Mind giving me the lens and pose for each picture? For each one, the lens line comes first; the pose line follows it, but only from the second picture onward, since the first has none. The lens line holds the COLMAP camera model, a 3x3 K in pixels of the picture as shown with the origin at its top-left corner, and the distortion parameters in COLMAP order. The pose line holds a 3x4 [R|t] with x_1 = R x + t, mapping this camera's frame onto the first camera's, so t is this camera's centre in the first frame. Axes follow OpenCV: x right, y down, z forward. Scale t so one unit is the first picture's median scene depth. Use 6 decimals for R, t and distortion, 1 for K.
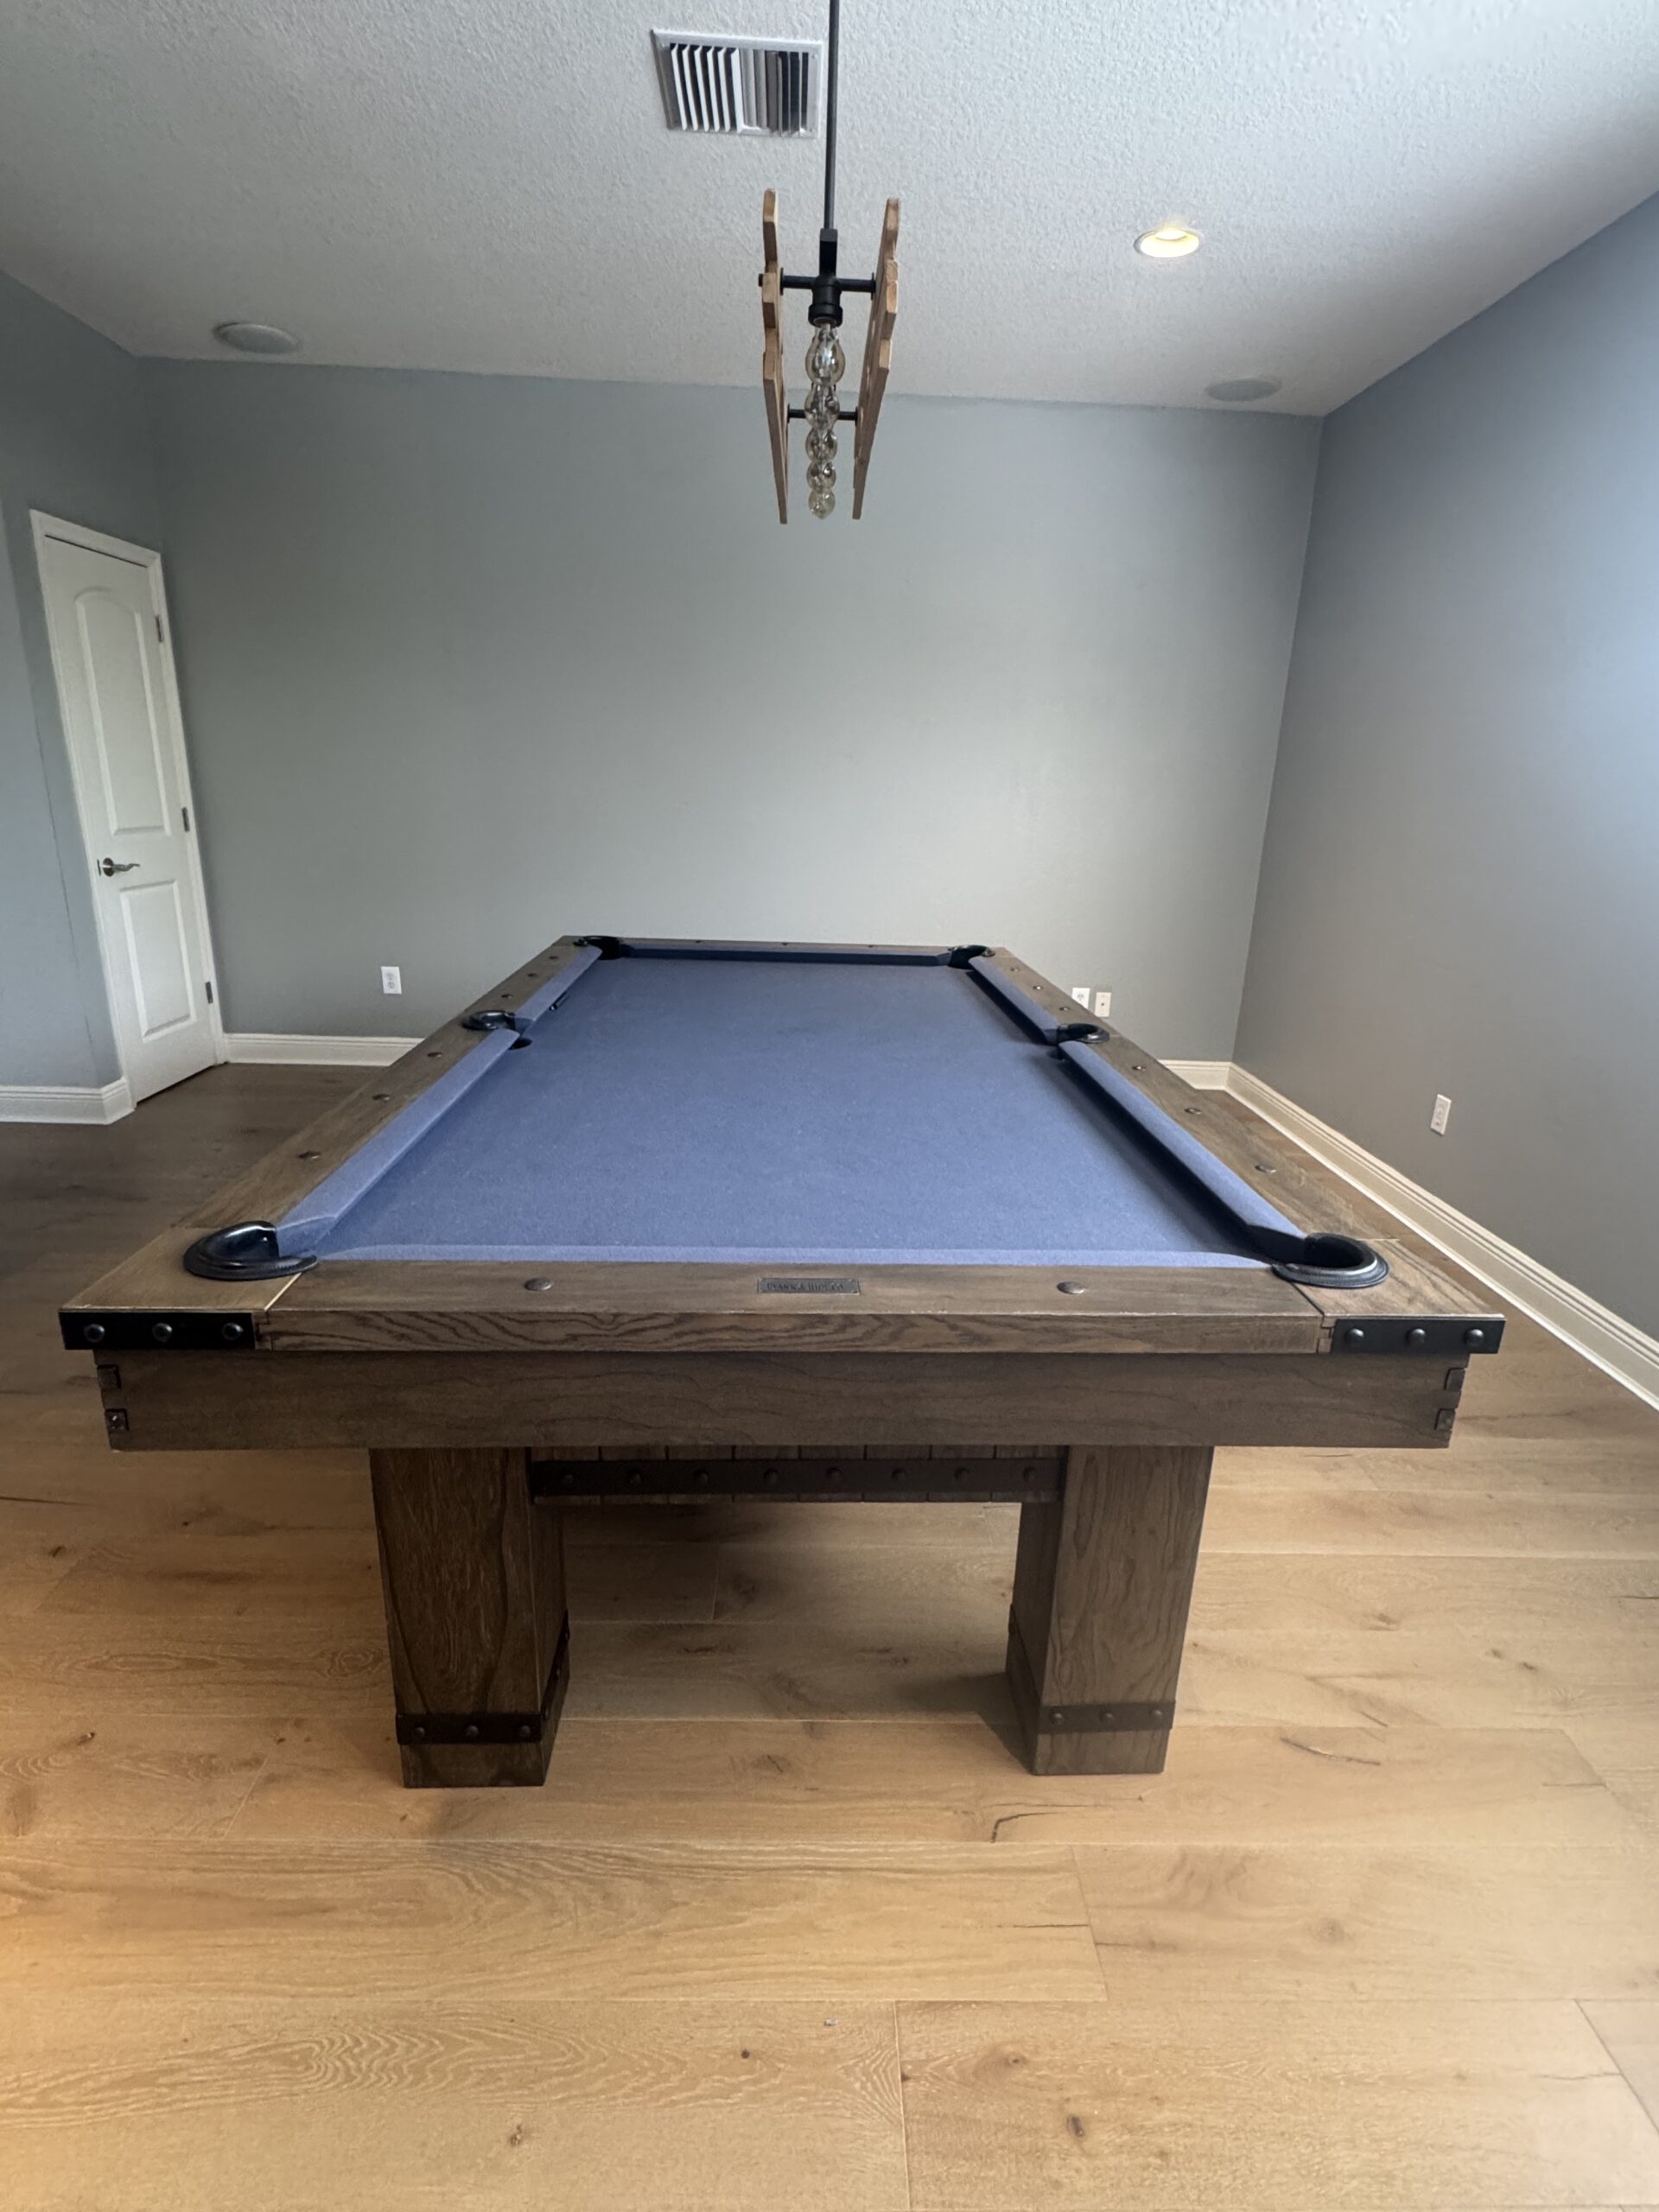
lens RADIAL K [[1069.9, 0, 823.8], [0, 1069.9, 1105.4], [0, 0, 1]] dist [-0.001715, -0.001099]
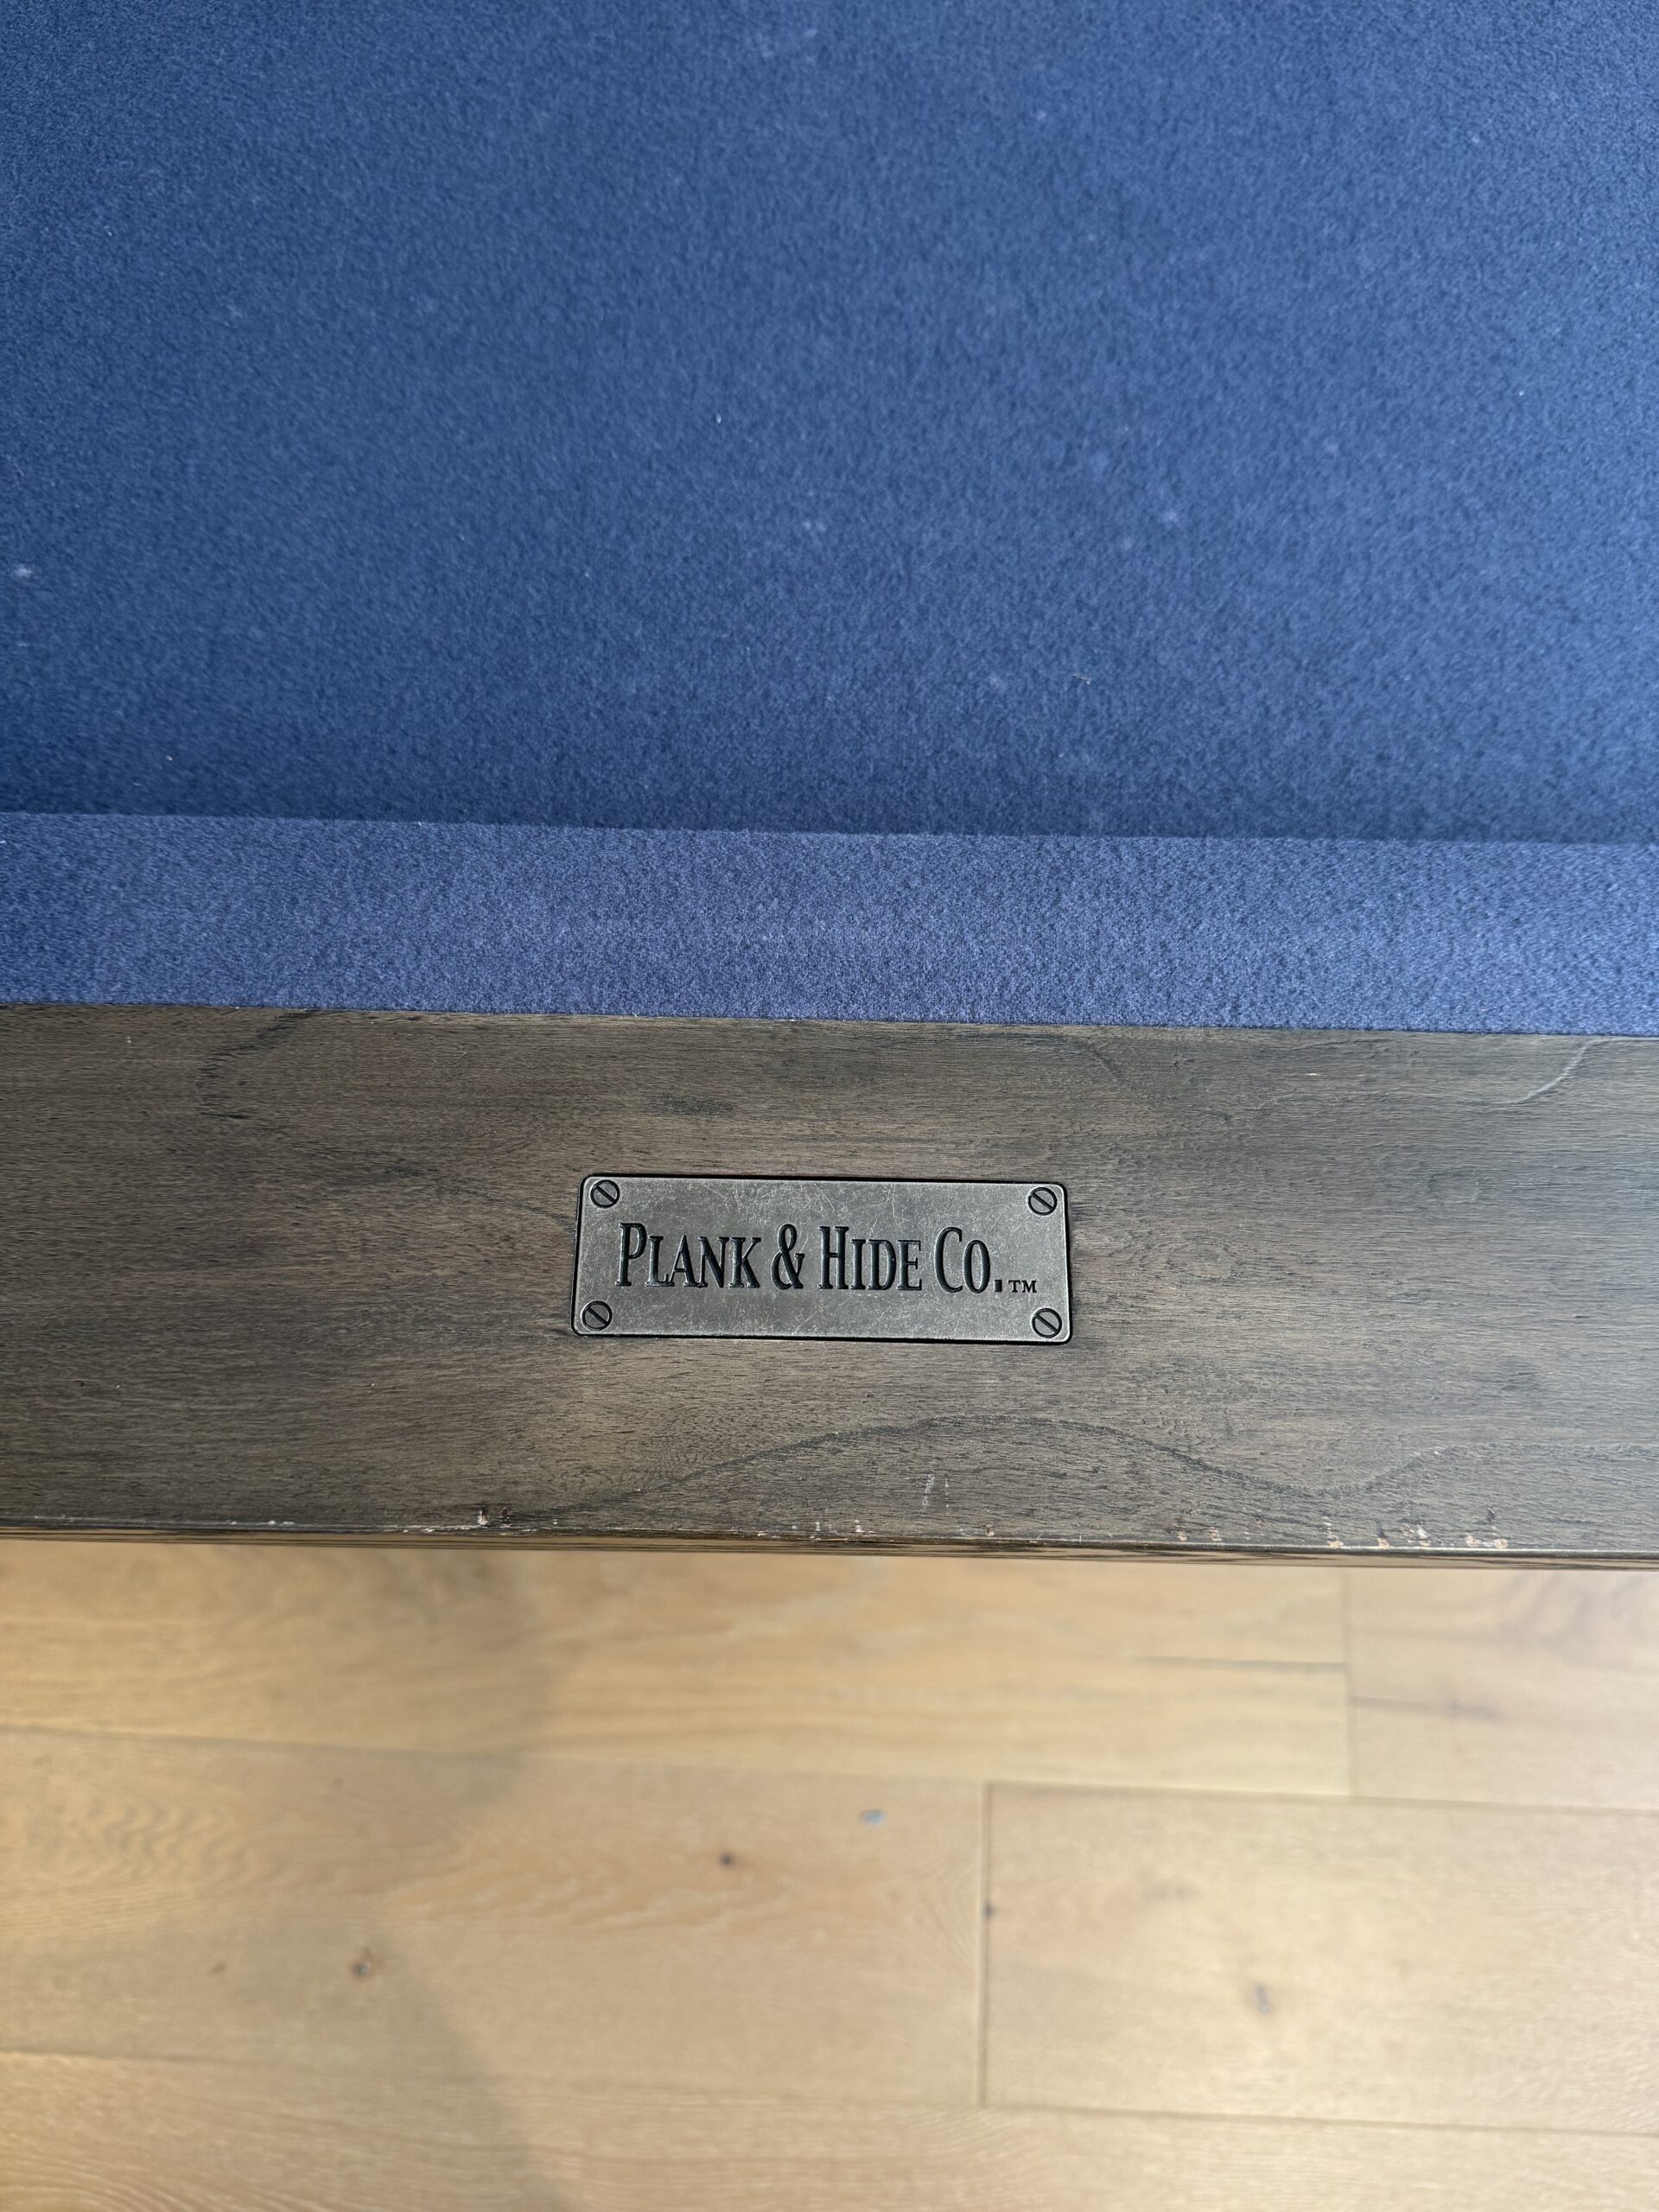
lens RADIAL K [[1604.4, 0, 829.5], [0, 1604.4, 1106.0], [0, 0, 1]] dist [0.001410, -0.029105]
pose [[0.997715, 0.053756, -0.040930, -0.001835], [0.001133, 0.592394, 0.805648, -0.071214], [0.067555, -0.803853, 0.590979, 0.654725]]
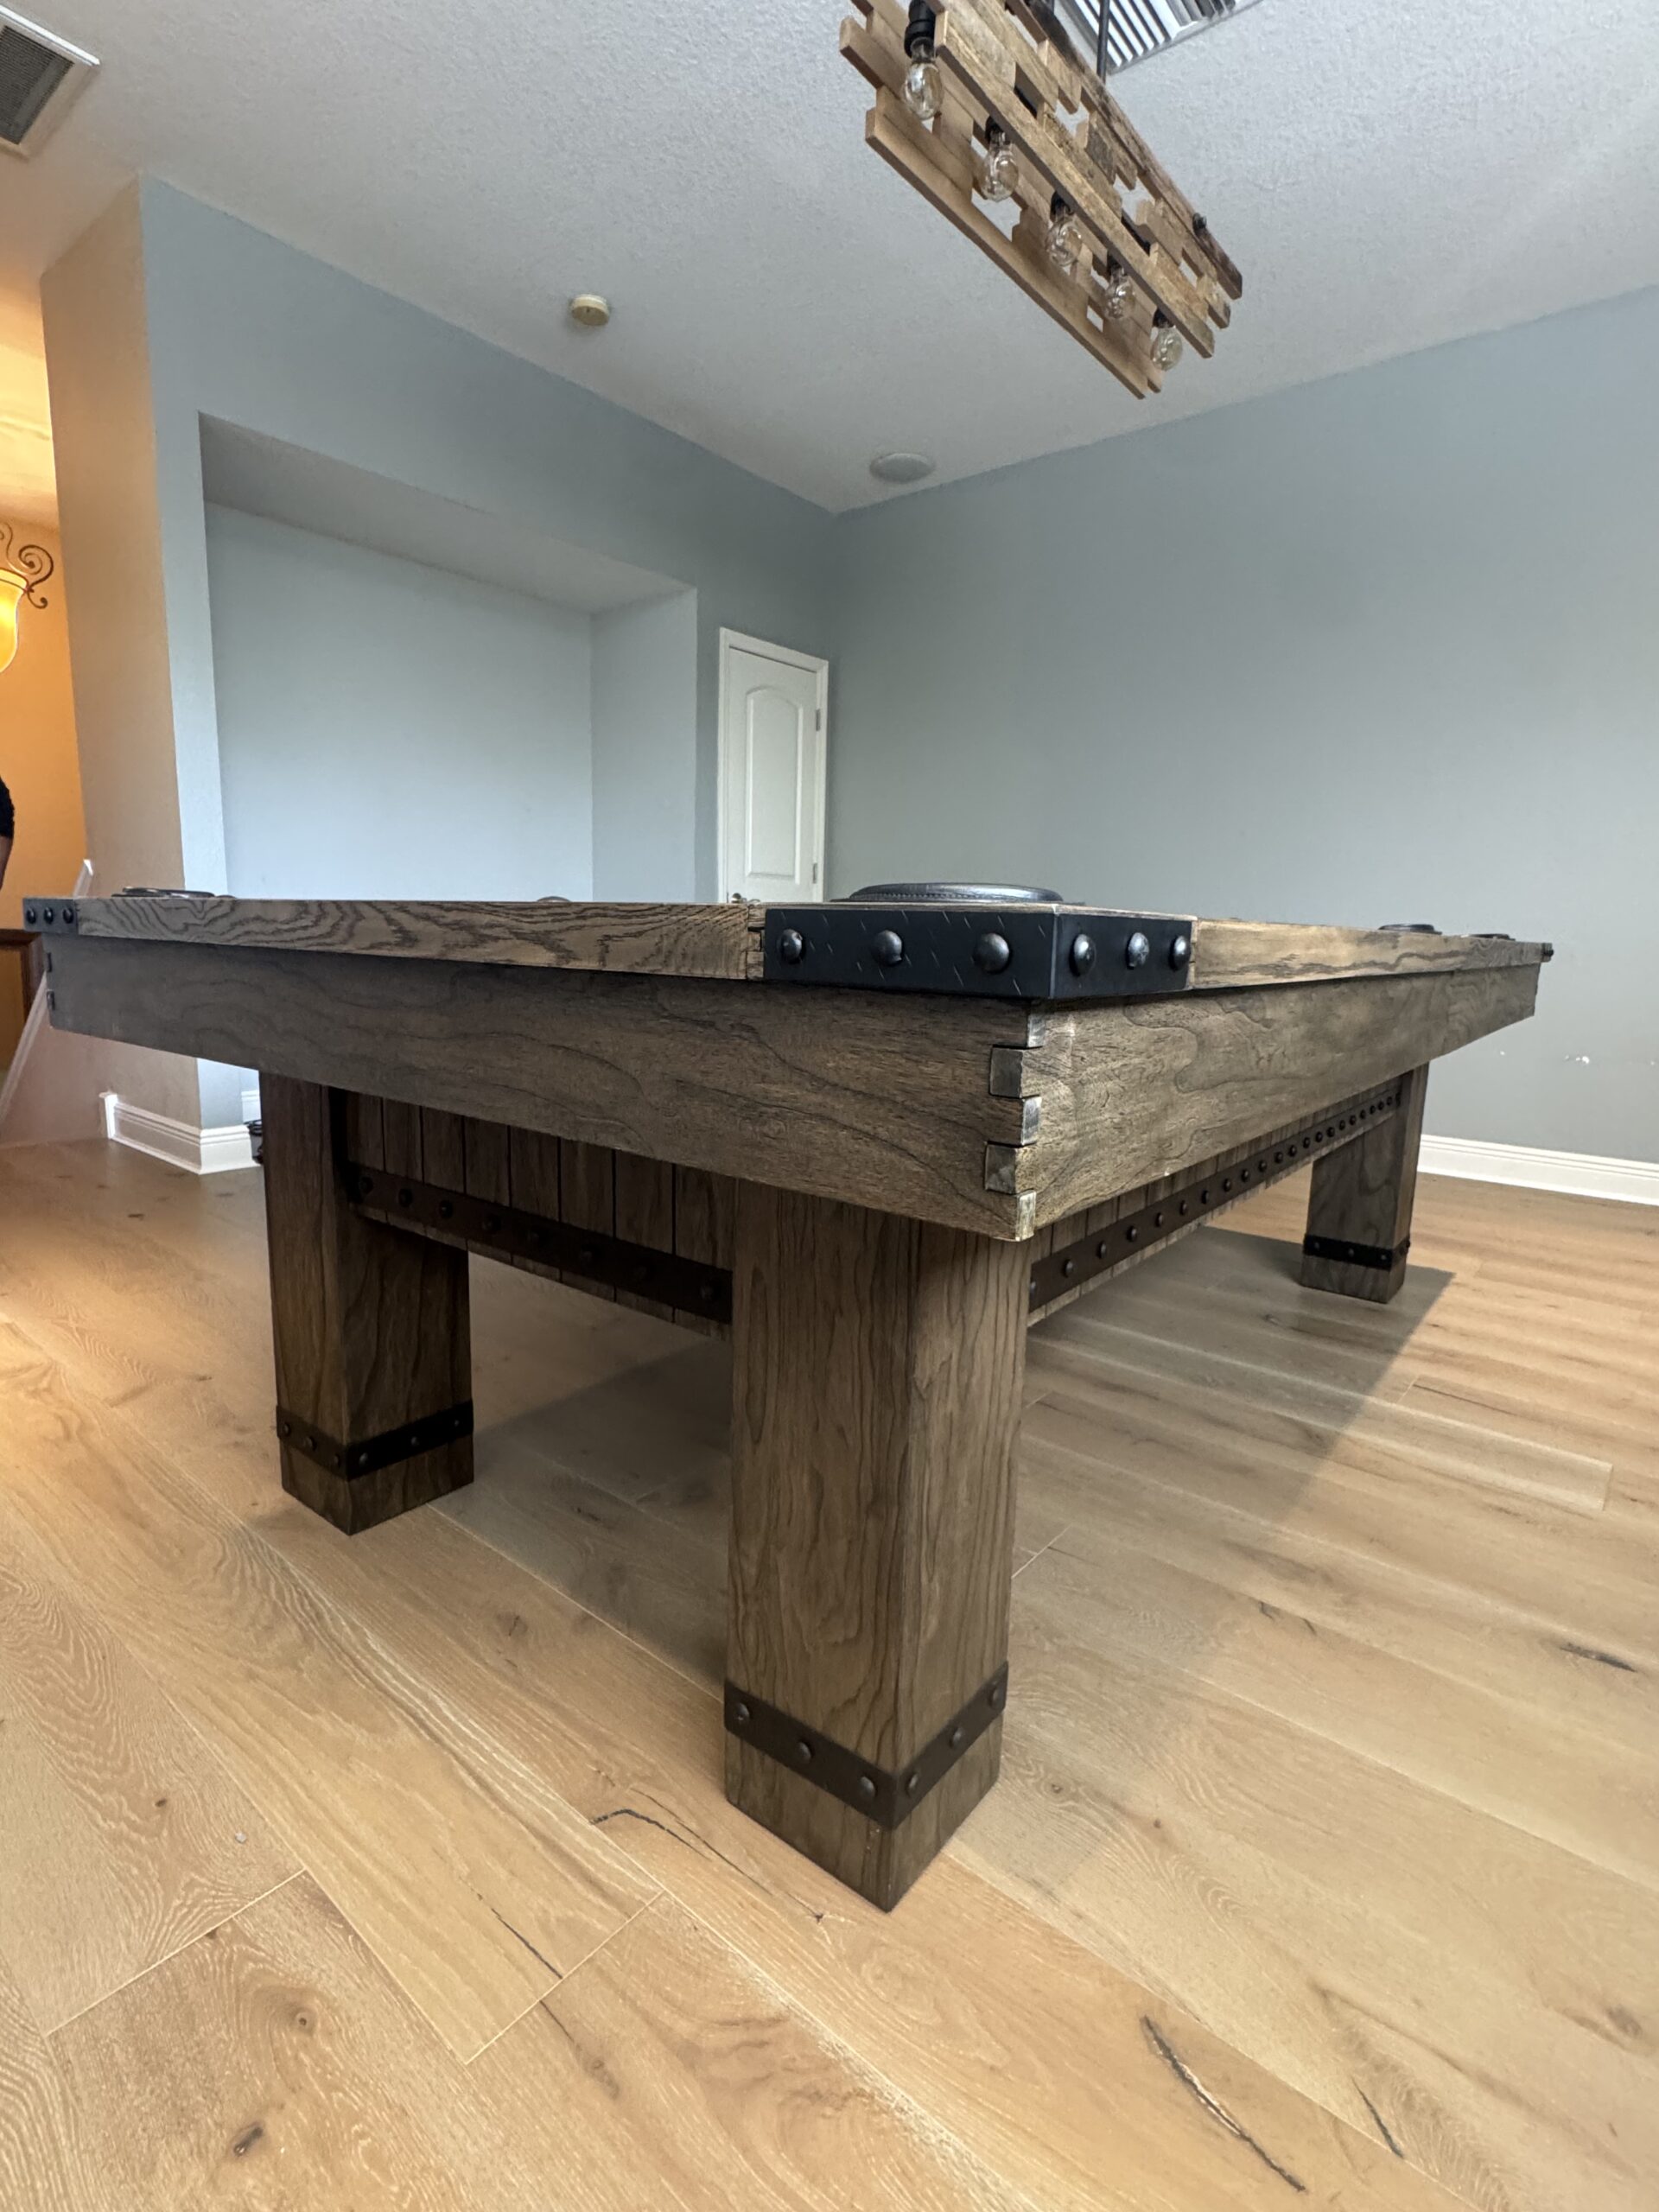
lens RADIAL K [[1066.8, 0, 825.9], [0, 1066.8, 1098.1], [0, 0, 1]] dist [-0.002965, -0.000581]
pose [[0.757614, 0.090905, -0.646342, 0.658484], [-0.191446, 0.977648, -0.086903, 0.255052], [0.623995, 0.189578, 0.758083, 0.471122]]
